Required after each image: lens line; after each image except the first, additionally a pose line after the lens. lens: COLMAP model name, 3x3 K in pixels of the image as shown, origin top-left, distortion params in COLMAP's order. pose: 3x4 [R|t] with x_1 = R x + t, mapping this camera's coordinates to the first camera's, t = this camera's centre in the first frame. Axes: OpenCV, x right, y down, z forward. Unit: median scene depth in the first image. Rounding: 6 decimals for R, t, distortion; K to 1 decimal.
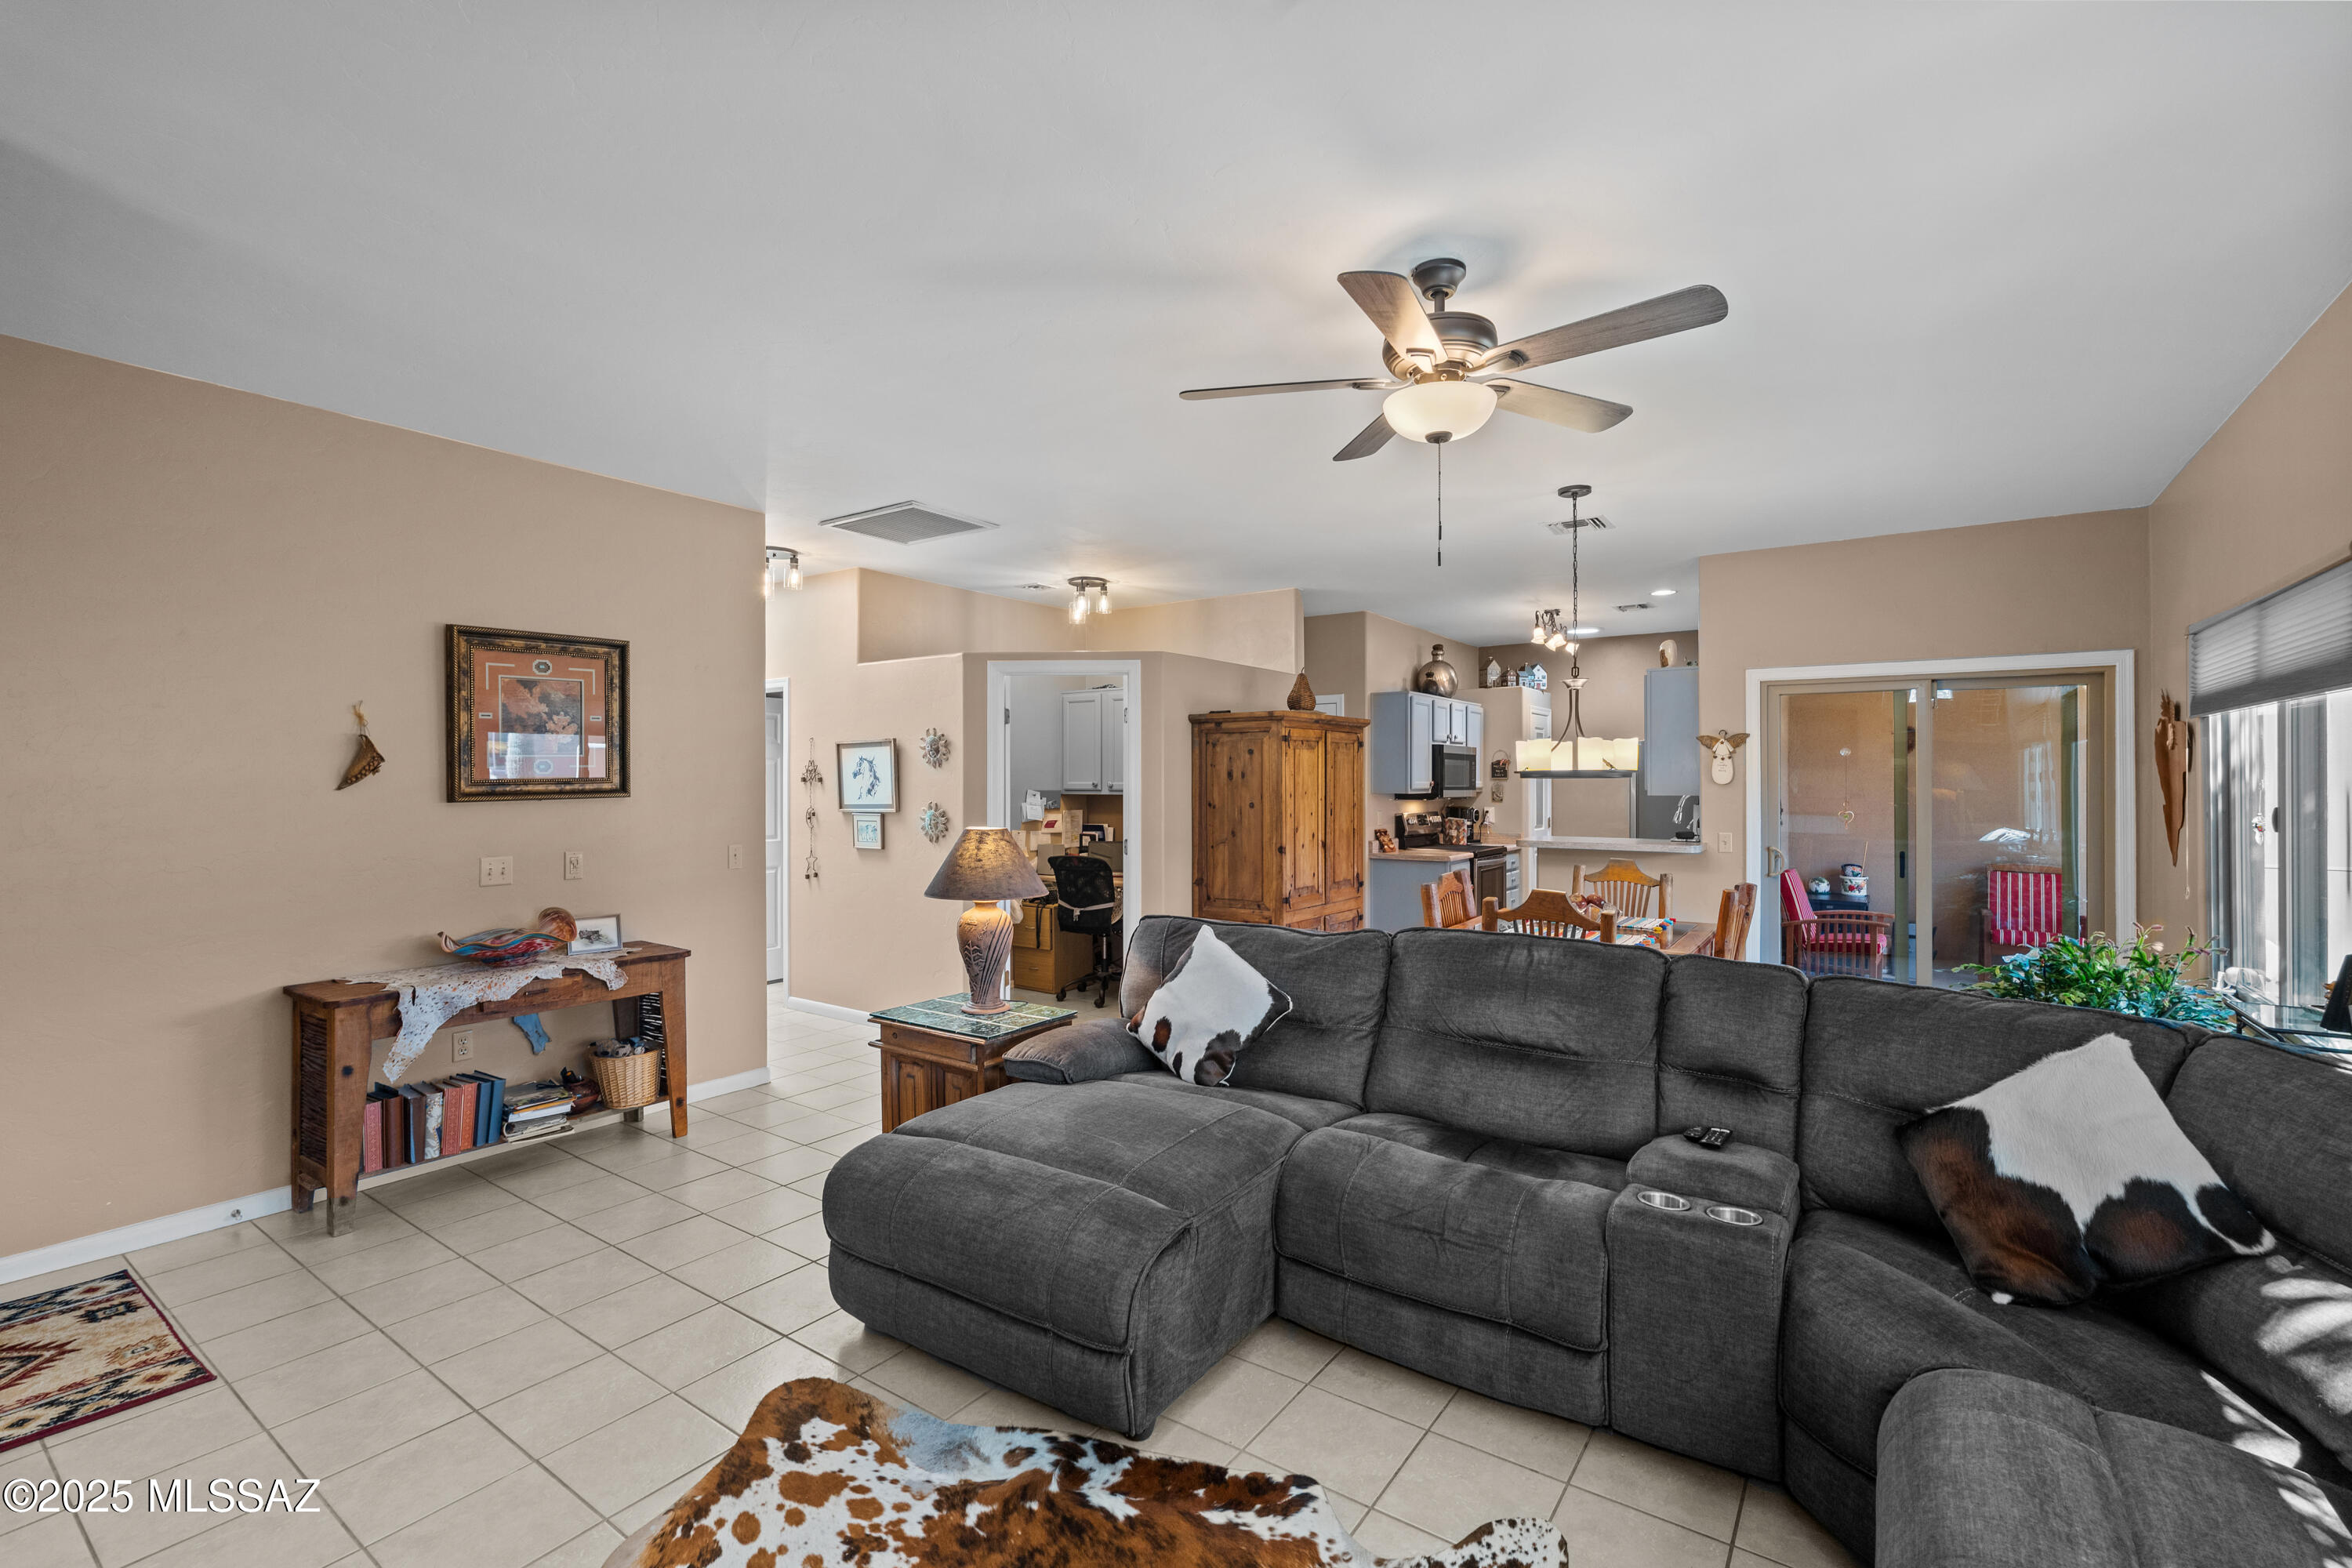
lens RADIAL K [[1028.7, 0, 1172.6], [0, 1028.7, 769.3], [0, 0, 1]] dist [-0.002283, 0.000101]
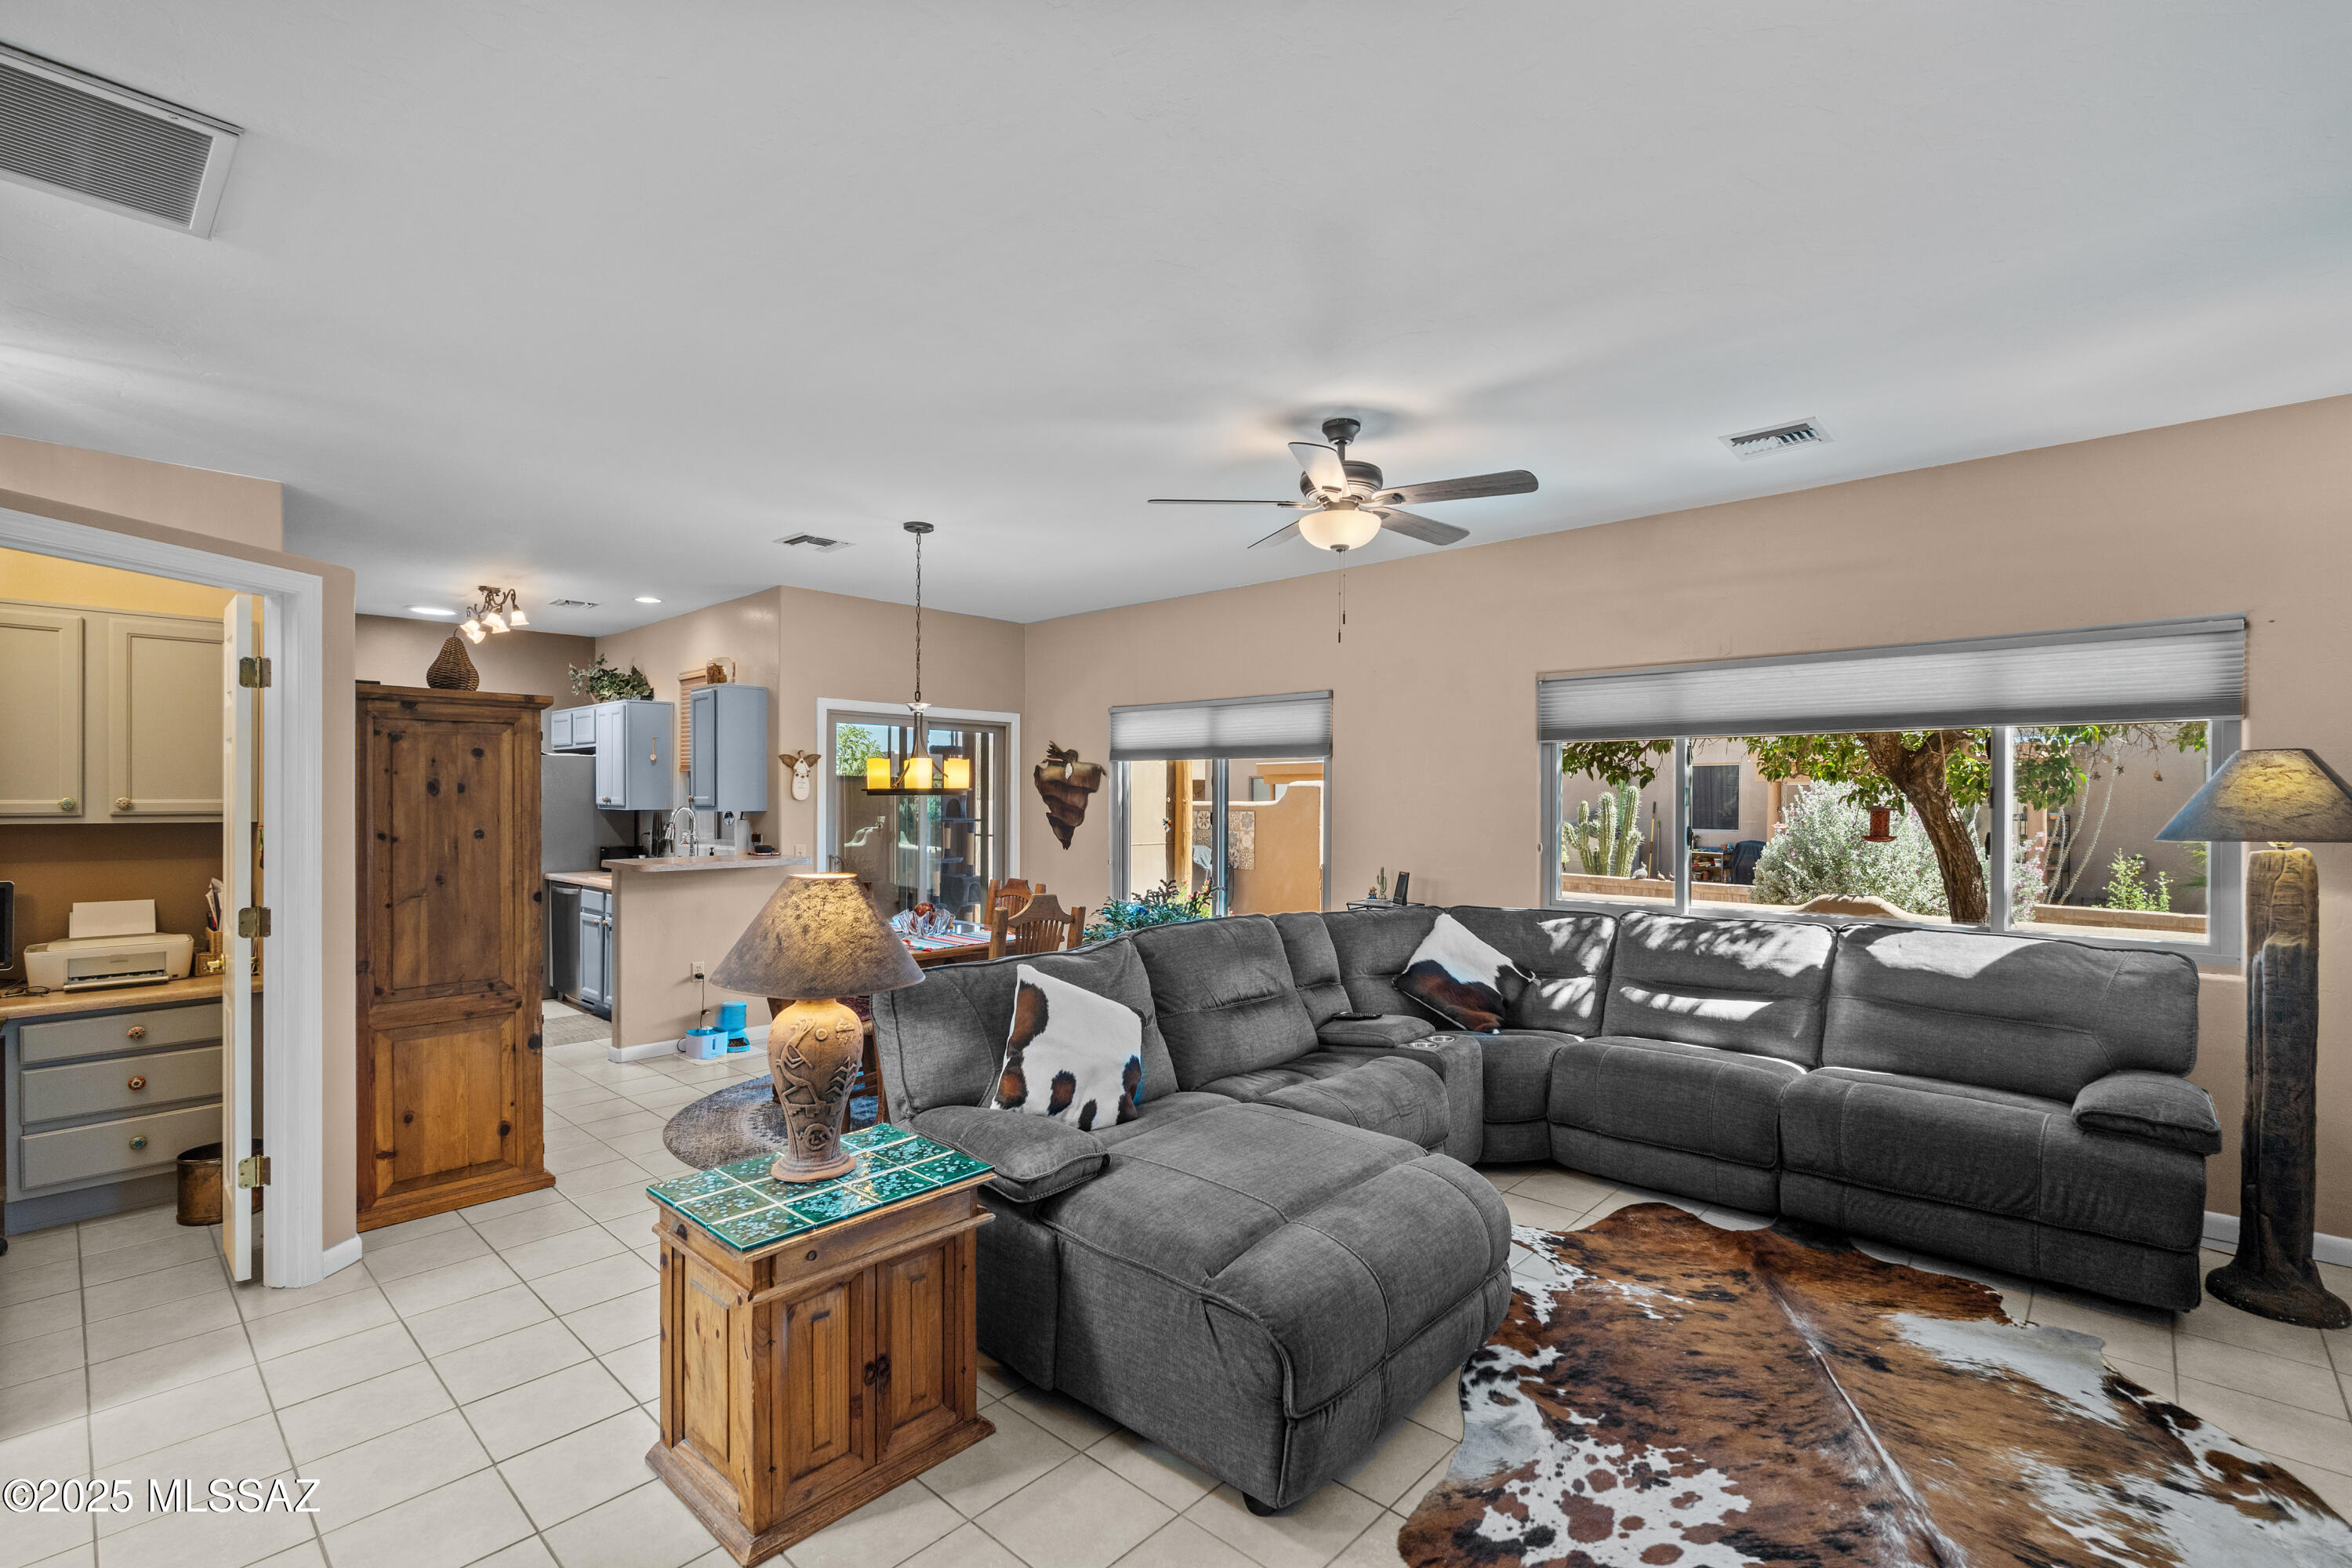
lens RADIAL K [[1042.3, 0, 1178.1], [0, 1042.3, 793.7], [0, 0, 1]] dist [-0.003495, -0.000472]
pose [[0.129808, 0.004105, 0.991531, -0.510398], [-0.014049, 0.999899, -0.002300, 0.004423], [-0.991440, -0.013631, 0.129852, 0.464969]]
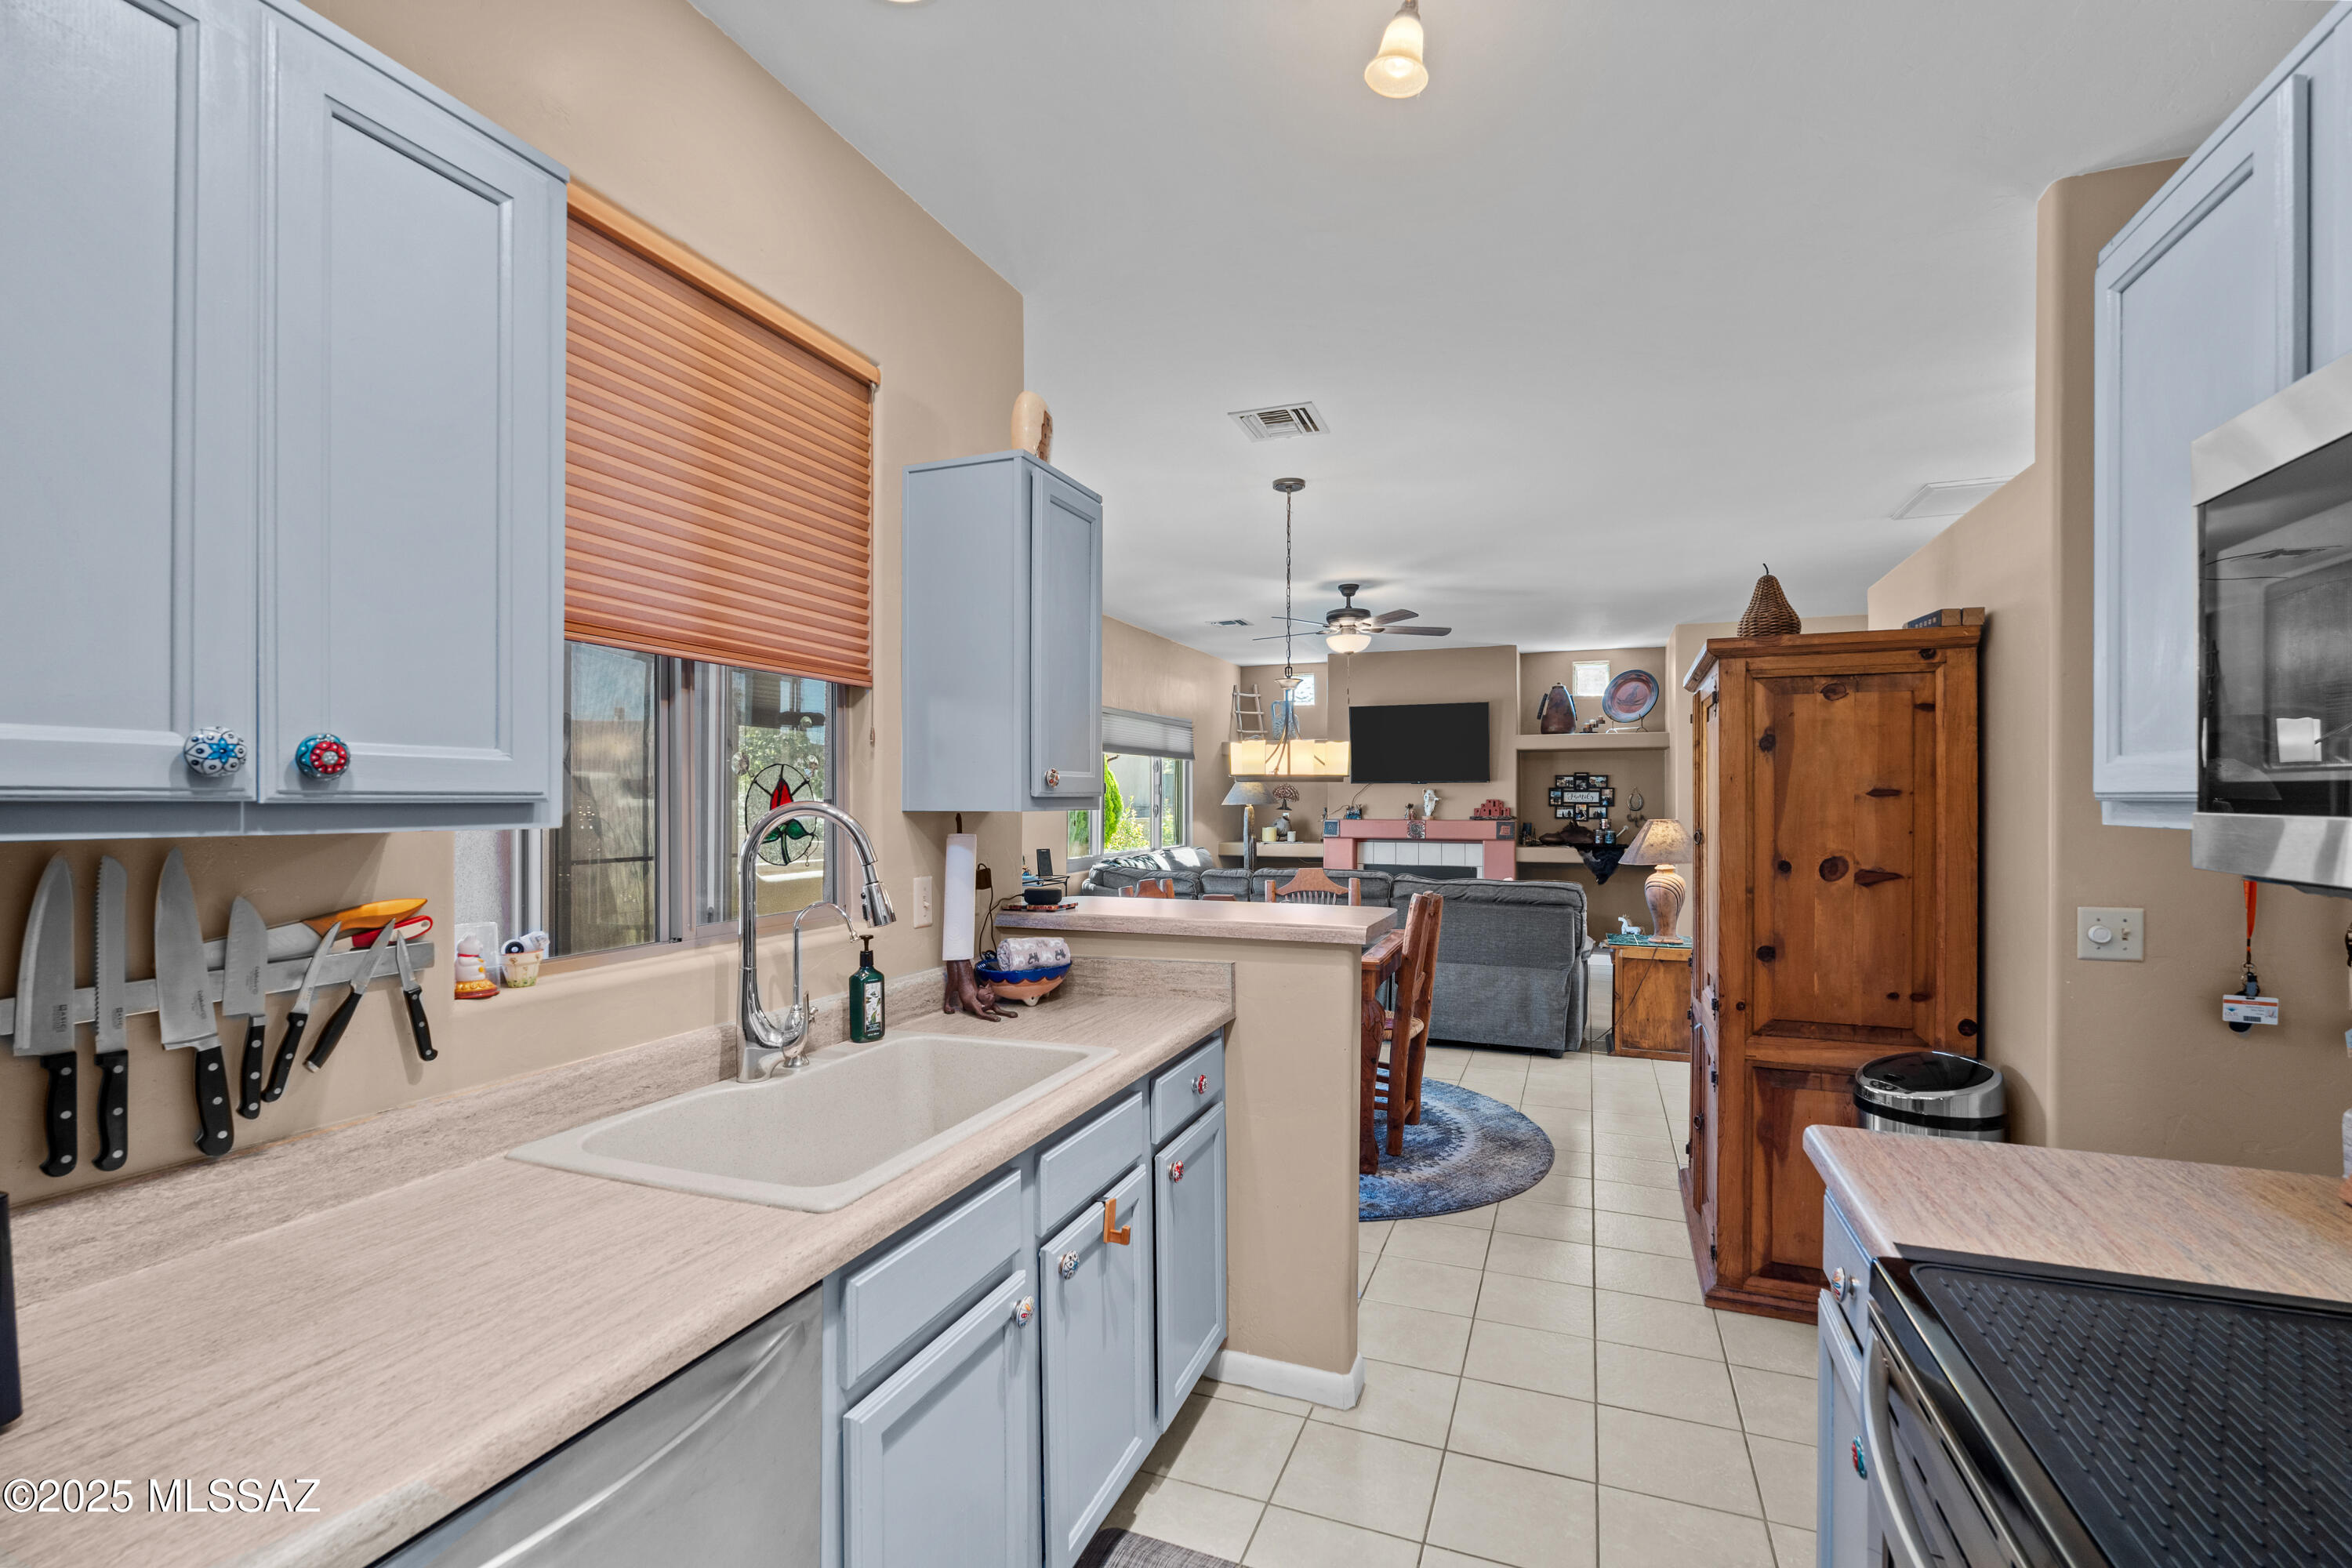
lens RADIAL K [[1045.2, 0, 1180.8], [0, 1045.2, 803.3], [0, 0, 1]] dist [-0.002082, 0.000247]
pose [[-0.969865, 0.001370, -0.243637, 0.569489], [0.003084, 0.999973, -0.006655, 0.027491], [0.243622, -0.007206, -0.969844, 1.512064]]
